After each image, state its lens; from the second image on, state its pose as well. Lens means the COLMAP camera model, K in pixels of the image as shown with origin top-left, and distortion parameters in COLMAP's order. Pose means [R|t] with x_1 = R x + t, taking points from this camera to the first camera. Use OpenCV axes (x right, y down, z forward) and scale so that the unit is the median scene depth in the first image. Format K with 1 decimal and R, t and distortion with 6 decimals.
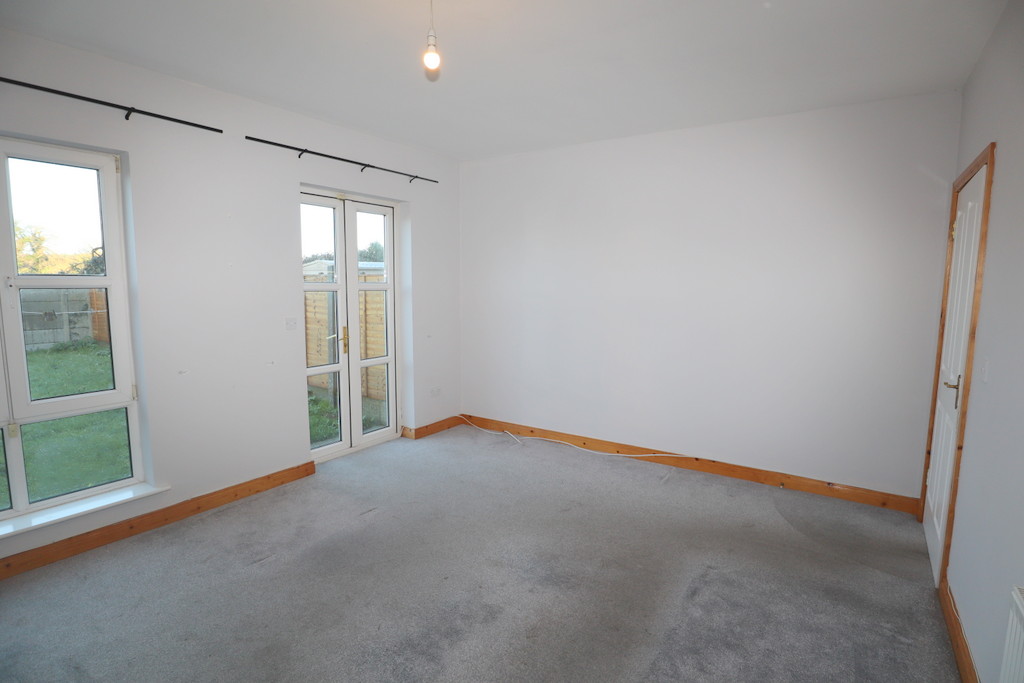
lens RADIAL K [[515.9, 0, 512.0], [0, 515.9, 341.5], [0, 0, 1]] dist [-0.052836, 0.022032]
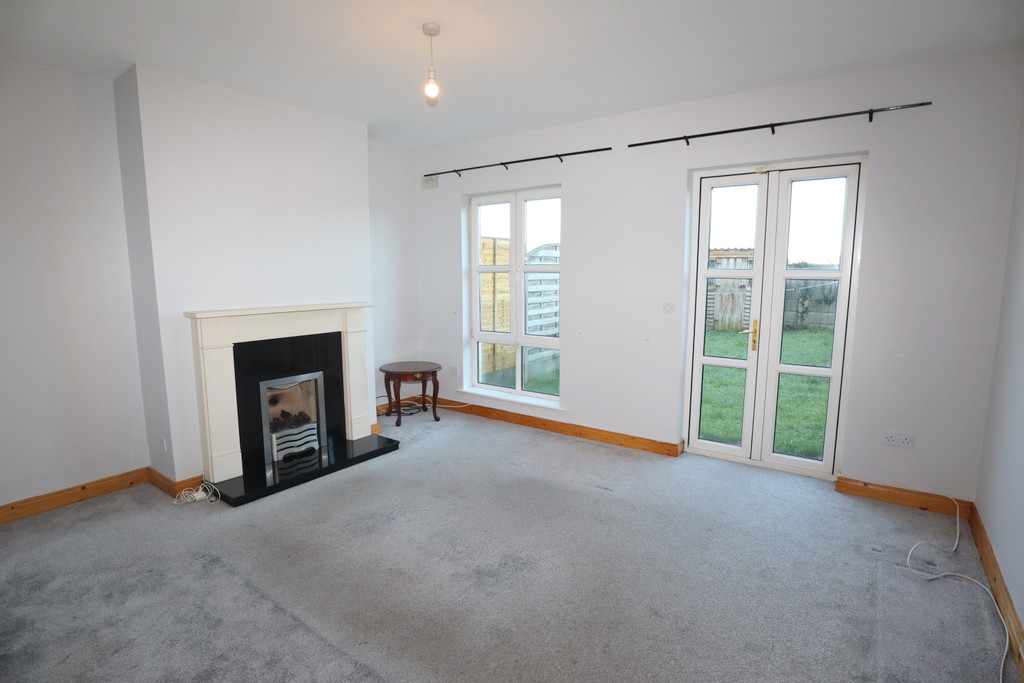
lens RADIAL K [[515.9, 0, 512.0], [0, 515.9, 341.5], [0, 0, 1]] dist [-0.052836, 0.022032]
pose [[-0.037204, 0.129573, -0.990872, 0.678160], [-0.112087, 0.984760, 0.132983, -0.075501], [0.993002, 0.116011, -0.022114, 0.752903]]
